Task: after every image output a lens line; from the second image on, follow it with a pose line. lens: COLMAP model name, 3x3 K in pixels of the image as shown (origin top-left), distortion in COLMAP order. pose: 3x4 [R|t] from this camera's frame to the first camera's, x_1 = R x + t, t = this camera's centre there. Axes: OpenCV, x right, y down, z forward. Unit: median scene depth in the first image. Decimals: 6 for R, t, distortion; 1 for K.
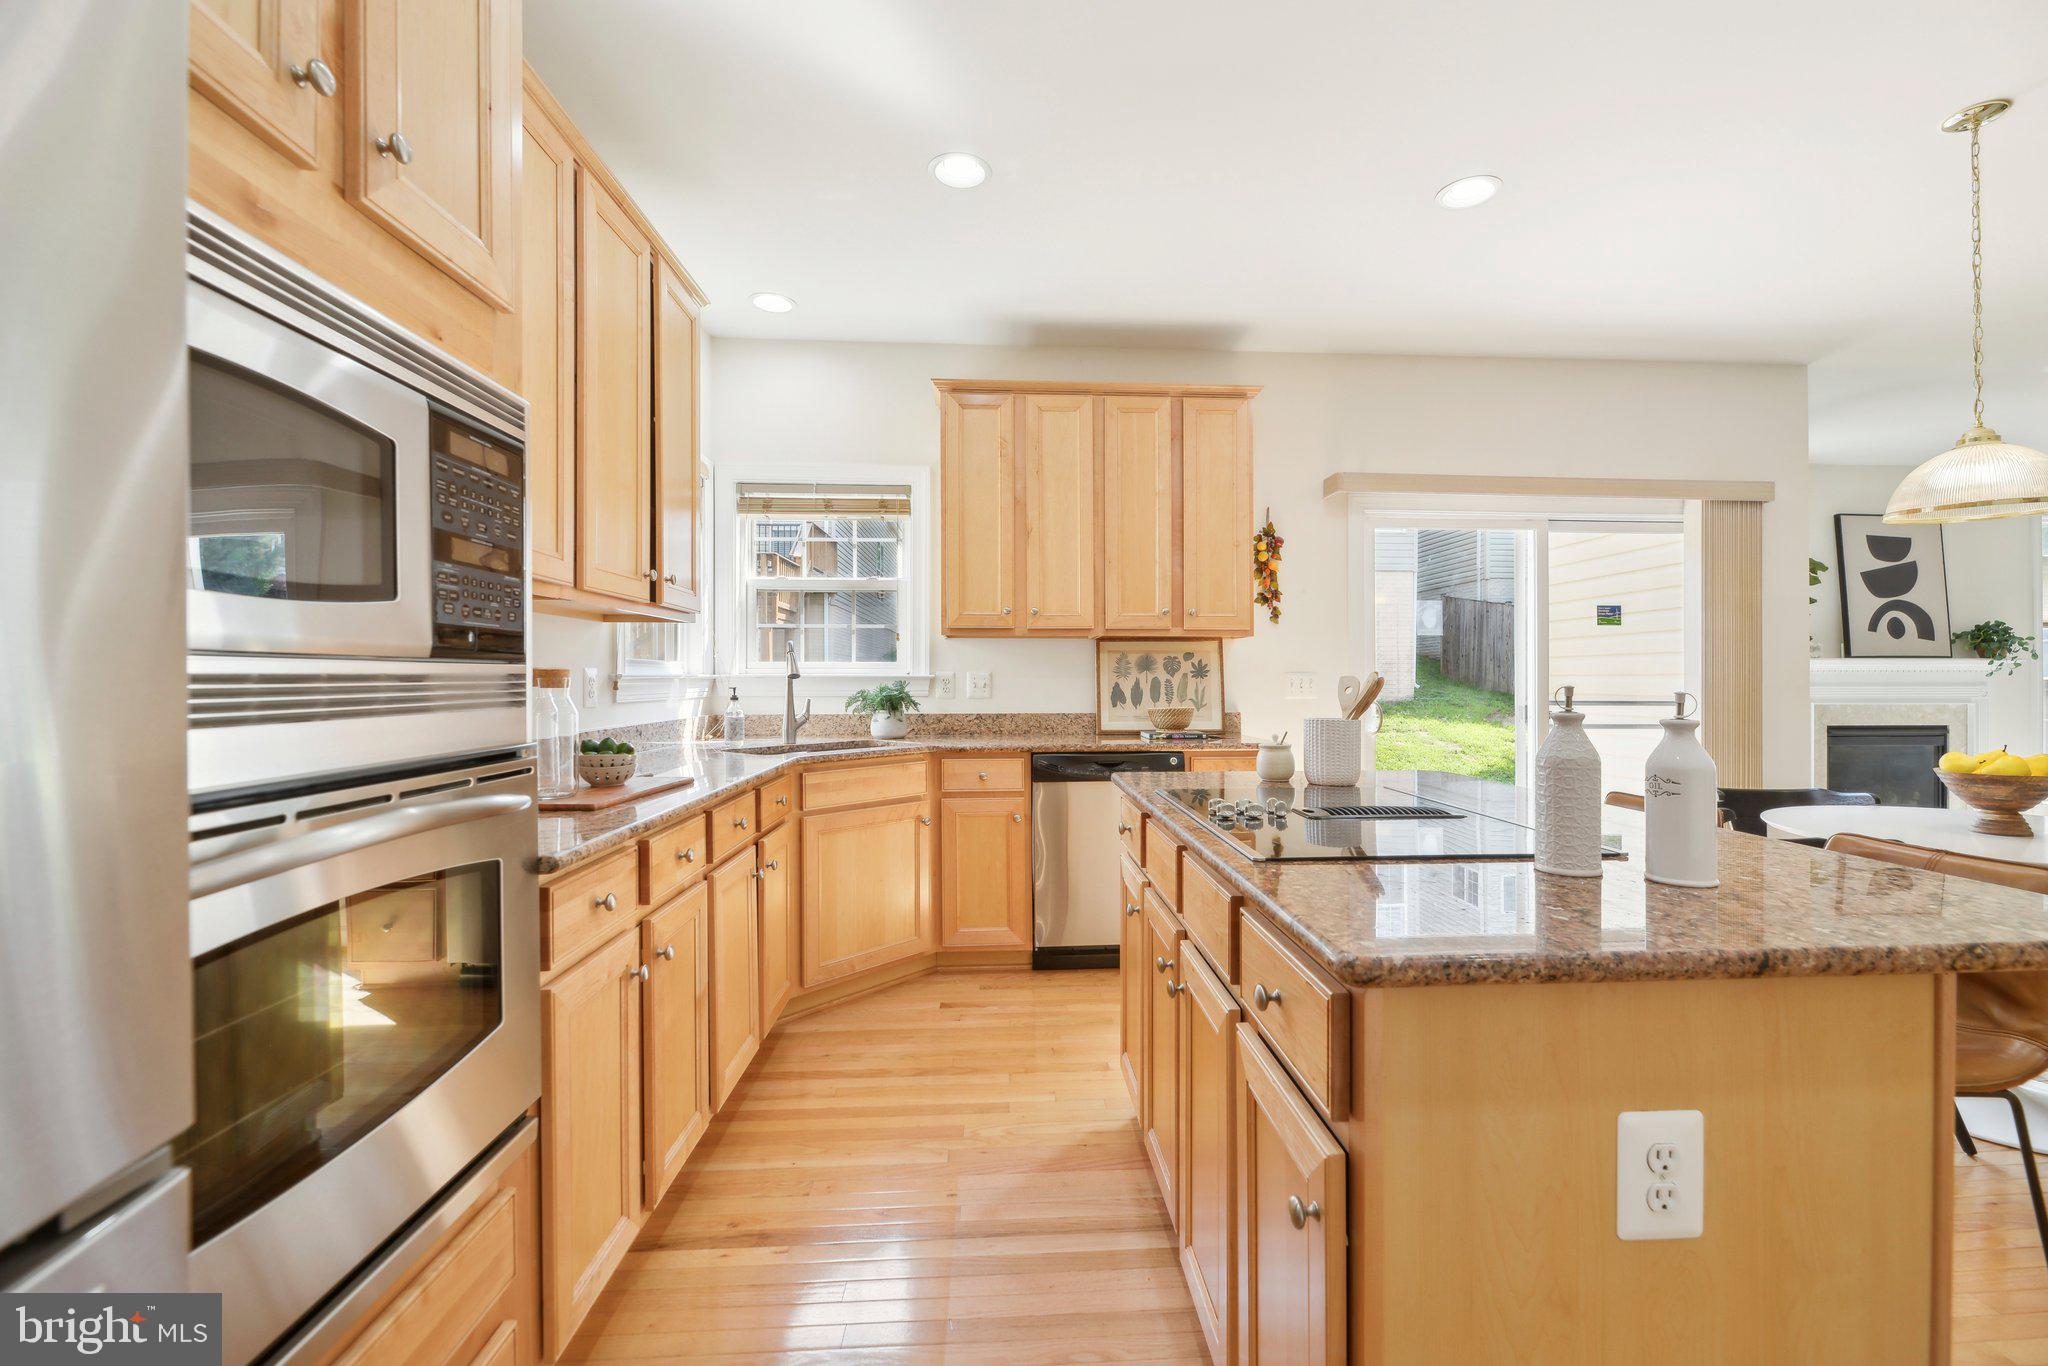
lens RADIAL K [[848.4, 0, 1042.6], [0, 848.4, 683.4], [0, 0, 1]] dist [-0.001442, -0.000383]
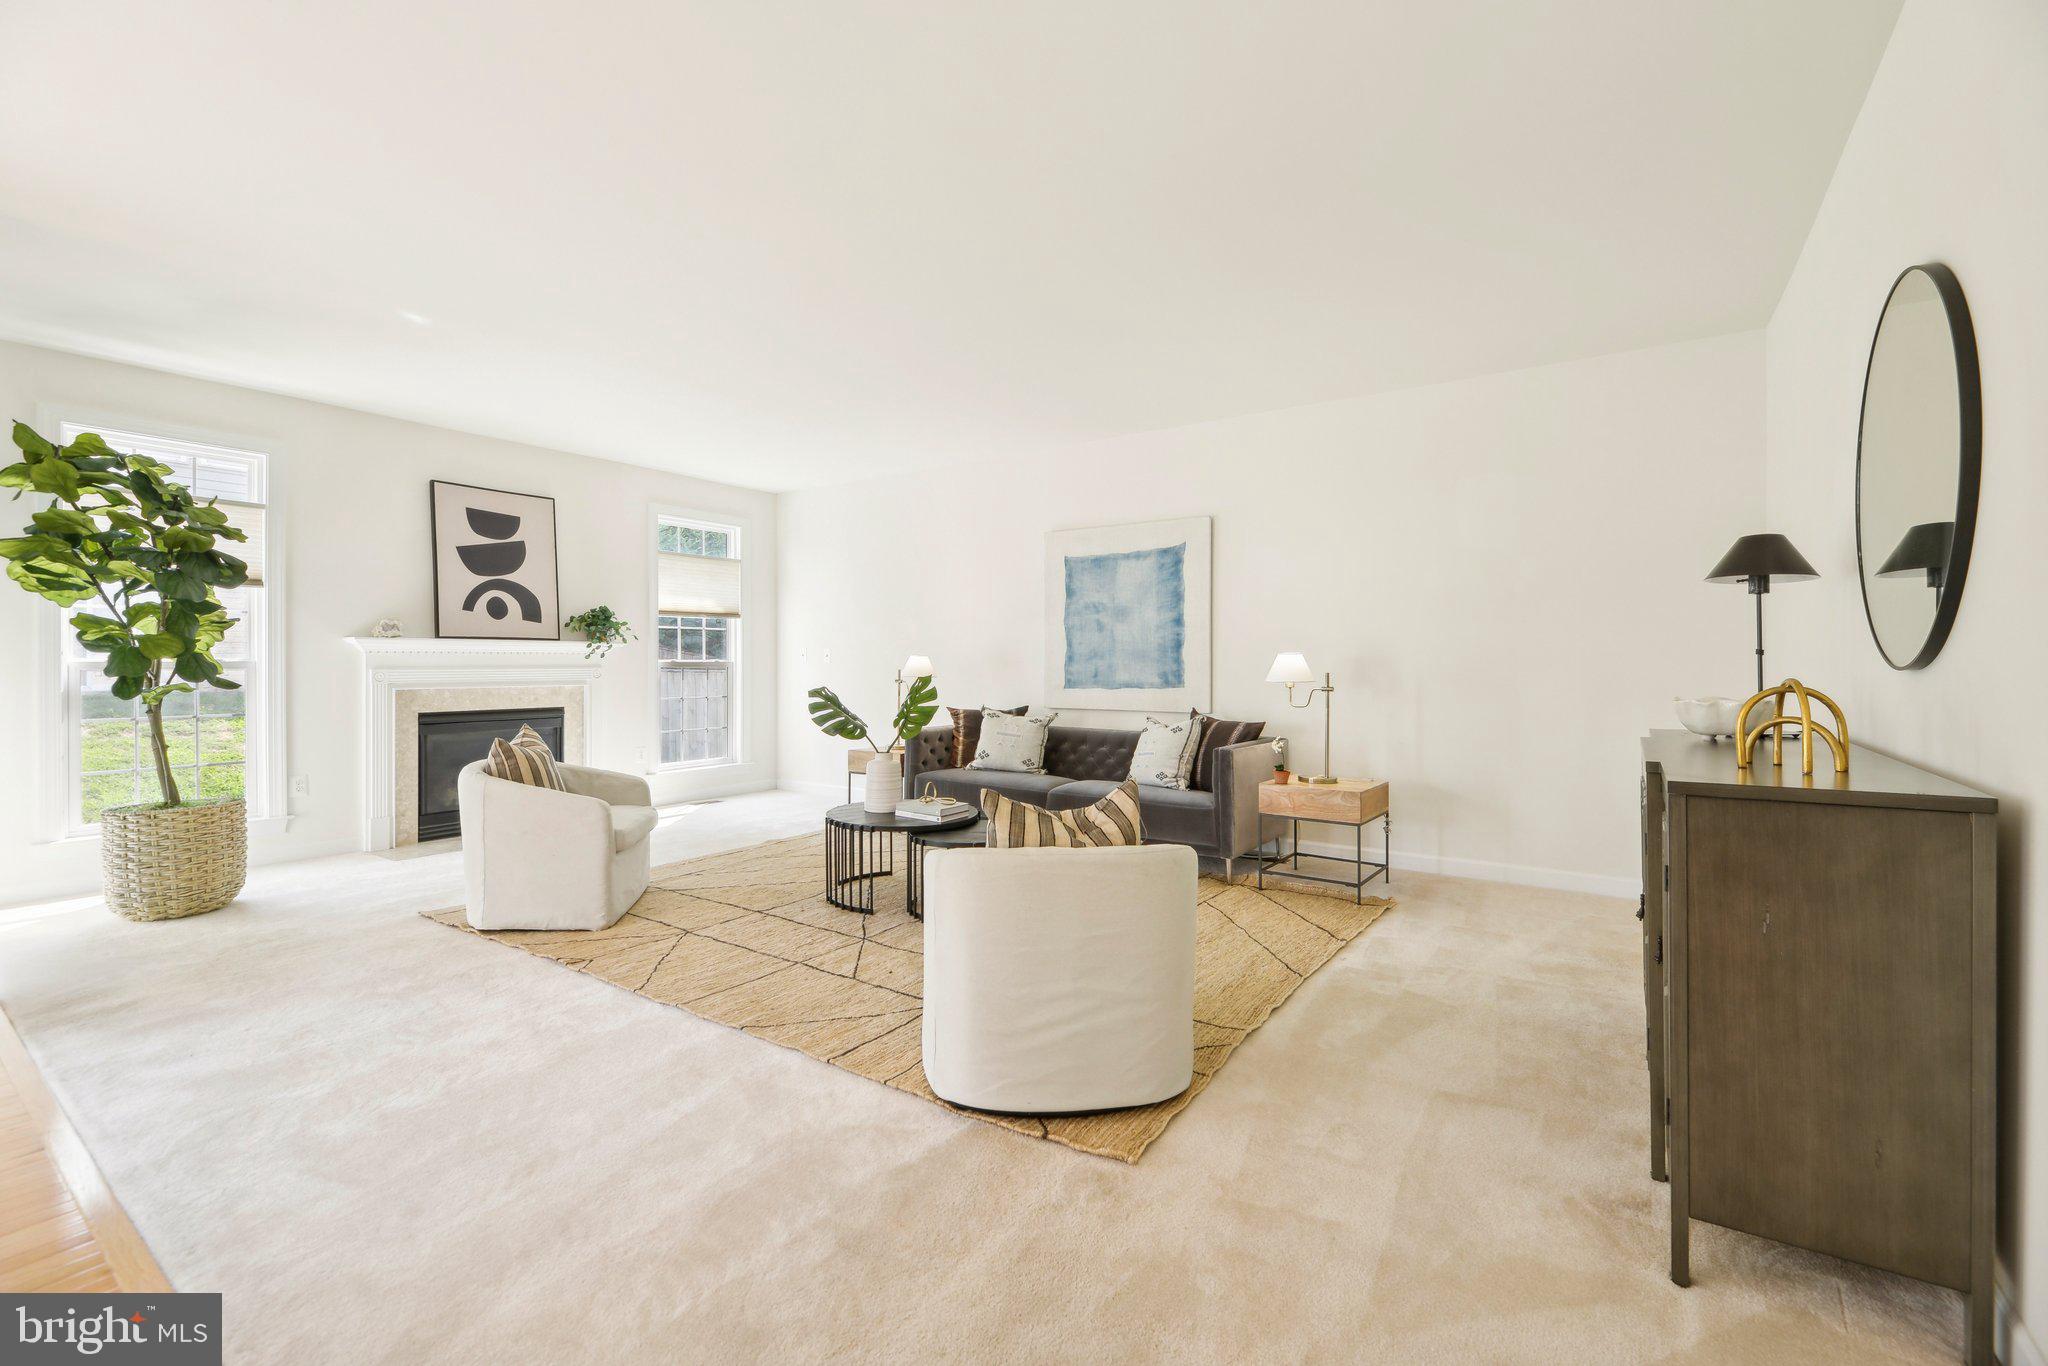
lens RADIAL K [[864.5, 0, 1033.4], [0, 864.5, 659.0], [0, 0, 1]] dist [0.000572, -0.000113]
pose [[0.611583, 0.004159, 0.791170, 0.915261], [0.003407, 0.999963, -0.007890, 0.003107], [-0.791173, 0.007521, 0.611546, -0.121213]]
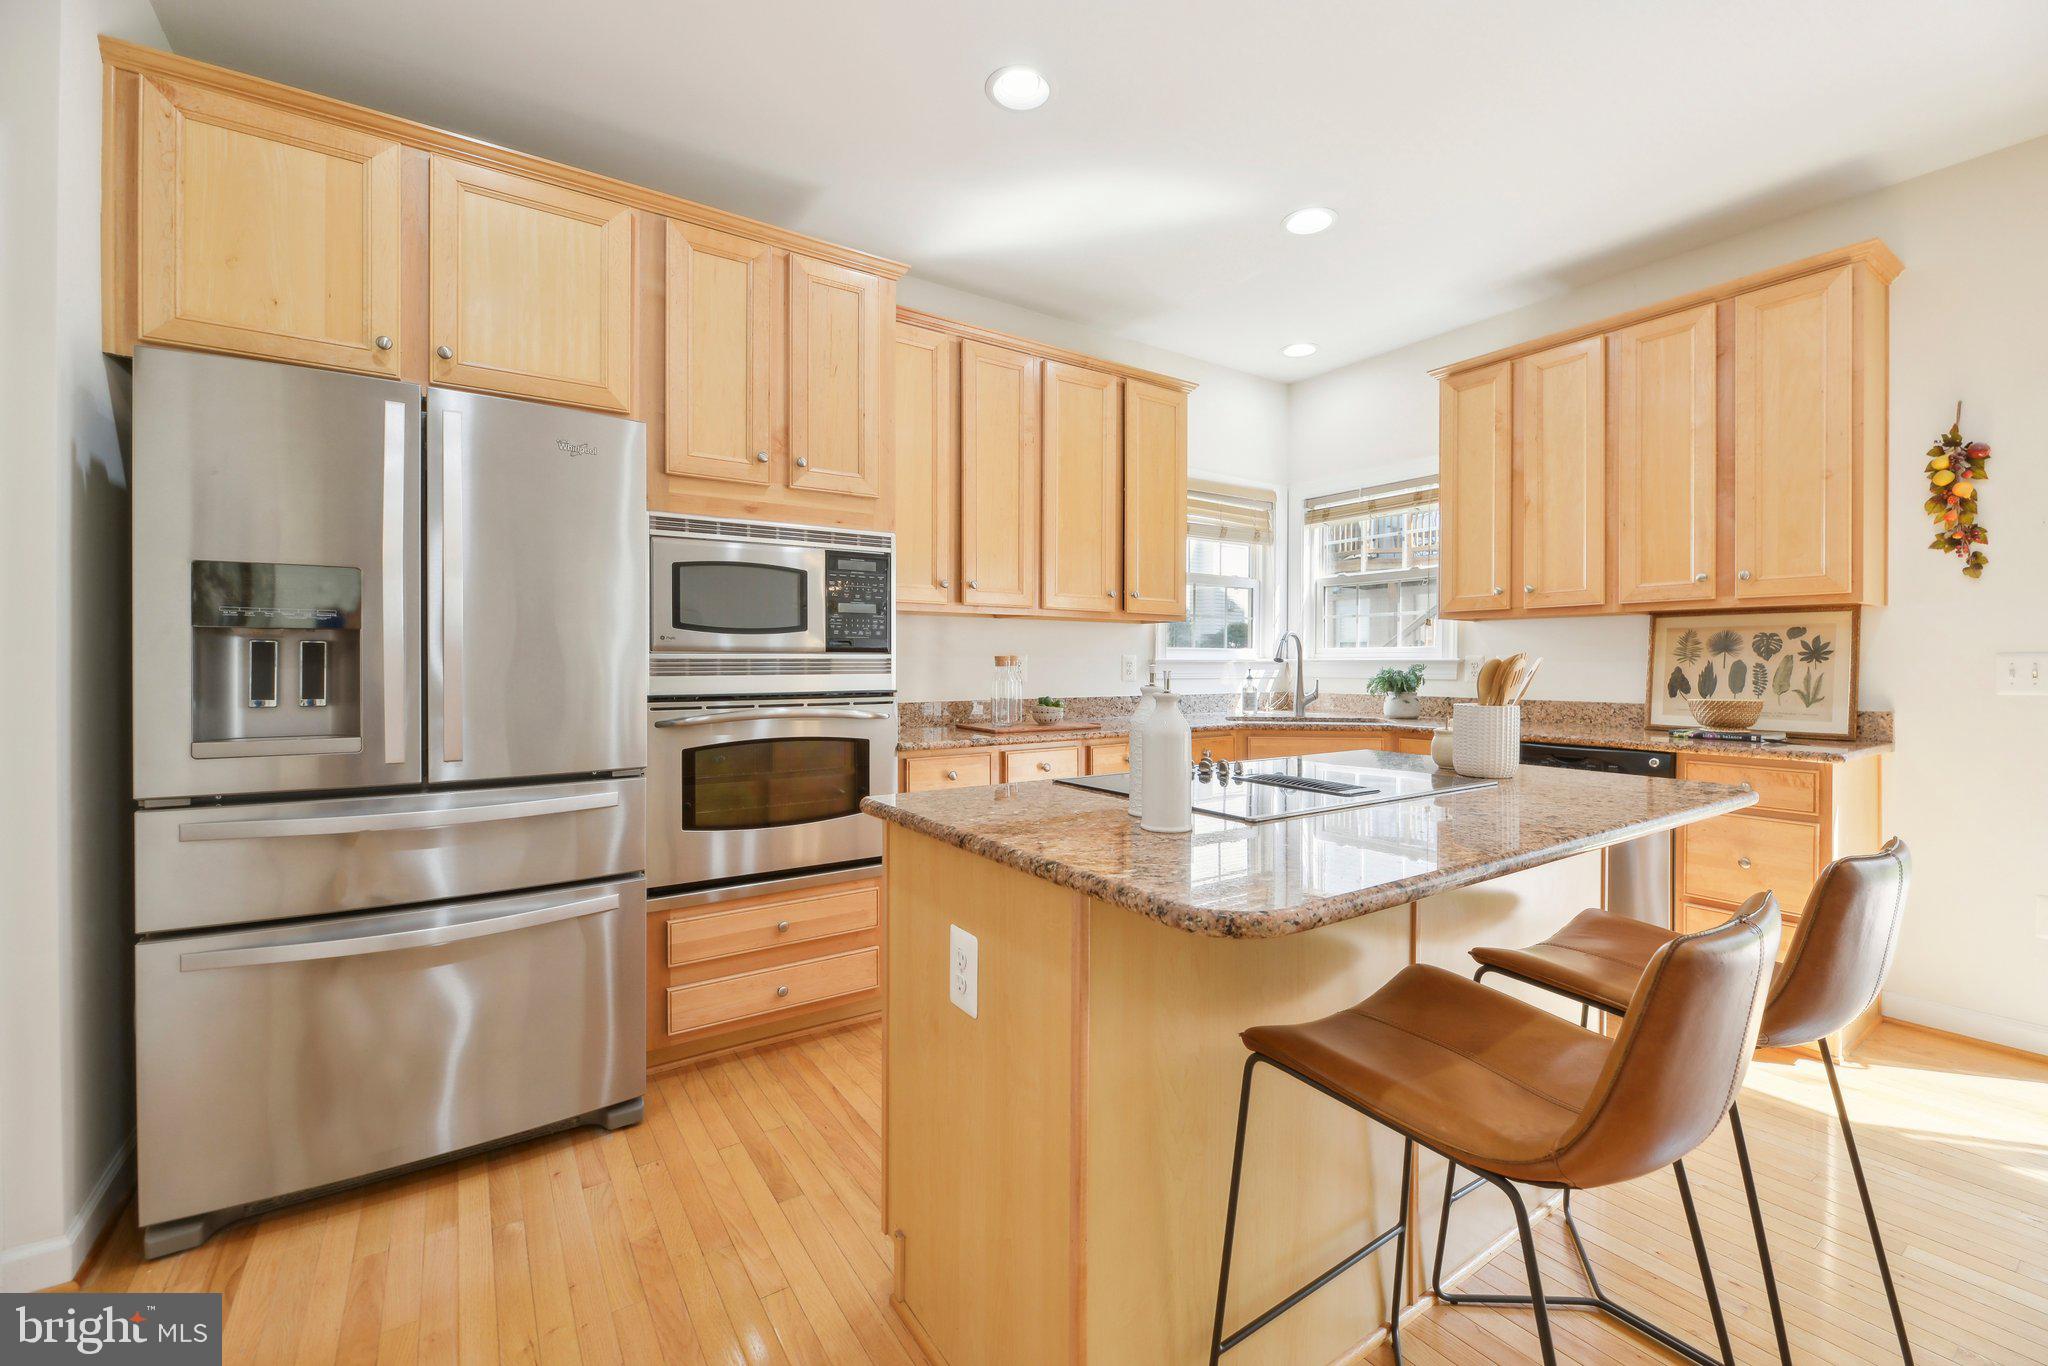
lens RADIAL K [[837.7, 0, 1042.3], [0, 837.7, 670.4], [0, 0, 1]] dist [-0.004984, -0.000495]
pose [[0.519816, 0.008744, -0.854233, 0.452804], [-0.006965, 0.999958, 0.005998, 0.001184], [0.854250, 0.002832, 0.519855, 0.064730]]
